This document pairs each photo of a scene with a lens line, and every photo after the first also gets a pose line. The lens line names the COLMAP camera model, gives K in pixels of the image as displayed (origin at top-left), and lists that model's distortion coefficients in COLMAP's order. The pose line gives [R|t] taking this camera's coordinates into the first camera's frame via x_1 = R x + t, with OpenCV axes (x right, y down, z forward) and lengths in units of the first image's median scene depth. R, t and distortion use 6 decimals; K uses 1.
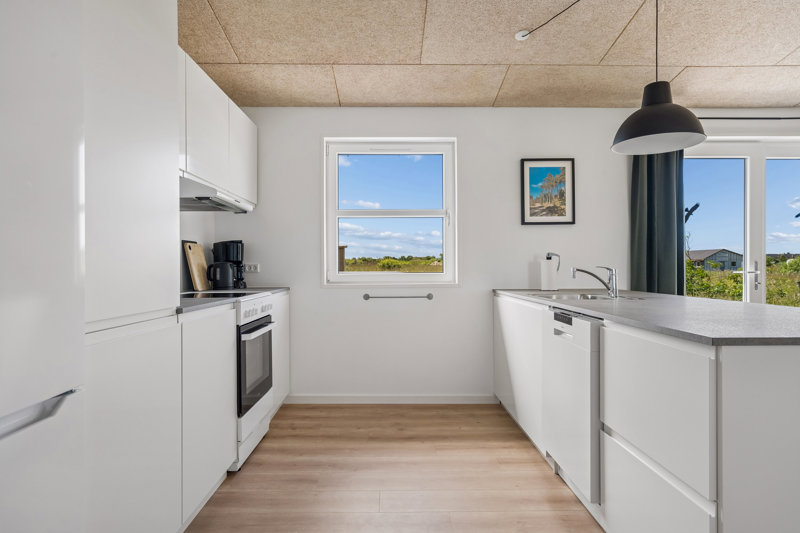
lens RADIAL K [[450.3, 0, 400.0], [0, 450.3, 266.5], [0, 0, 1]] dist [0.005075, -0.000591]
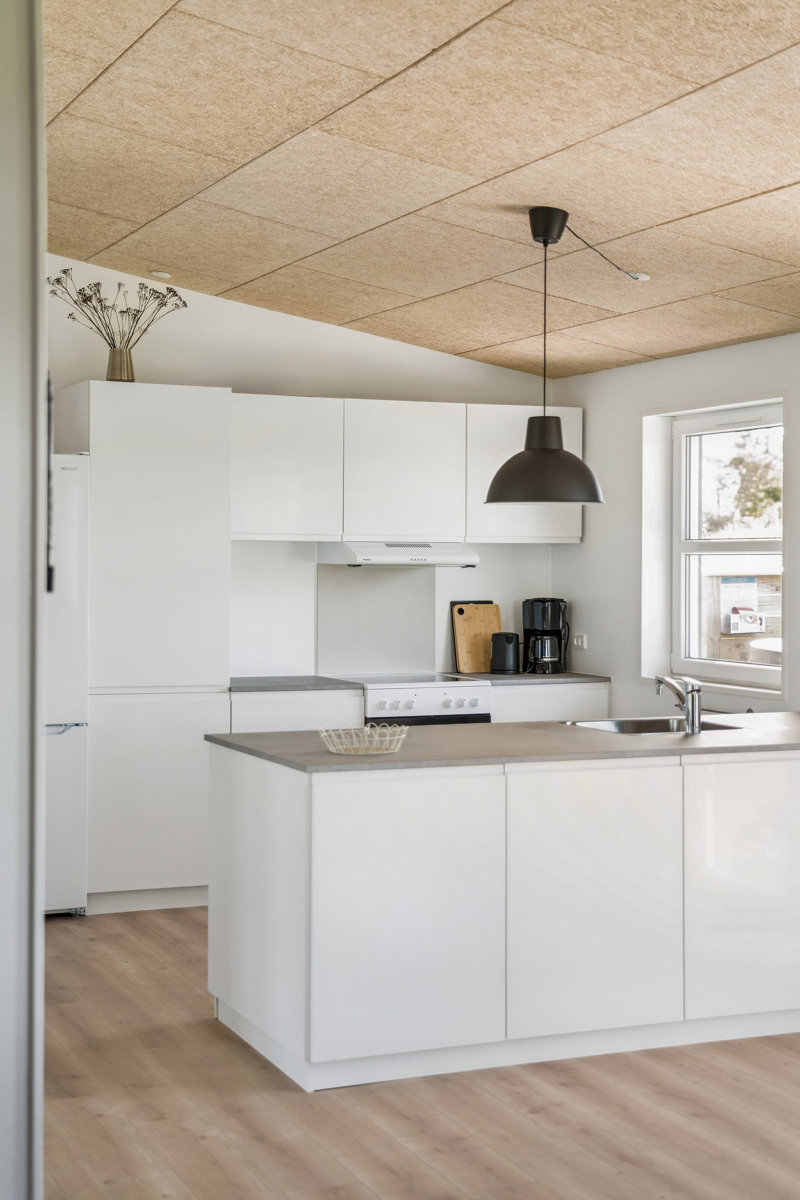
lens RADIAL K [[1889.1, 0, 400.0], [0, 1889.1, 600.0], [0, 0, 1]] dist [0.005048, 0.034264]
pose [[0.366689, 0.029385, -0.929880, 2.046122], [-0.000683, 0.999509, 0.031316, -0.137531], [0.930344, -0.010848, 0.366529, -0.165183]]
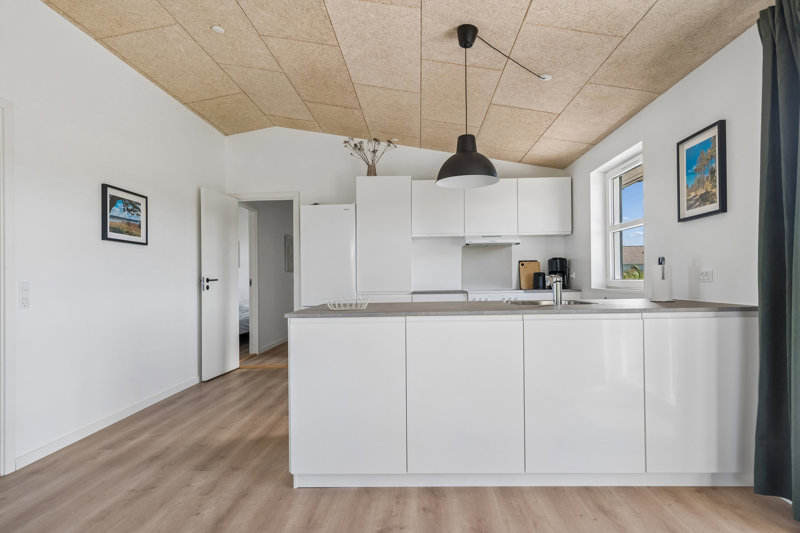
lens RADIAL K [[457.4, 0, 400.0], [0, 457.4, 266.5], [0, 0, 1]] dist [0.001265, -0.000290]
pose [[-0.067060, -0.022514, -0.997495, 1.222650], [0.015756, 0.999597, -0.023621, 0.001221], [0.997625, -0.017300, -0.066679, 0.575919]]
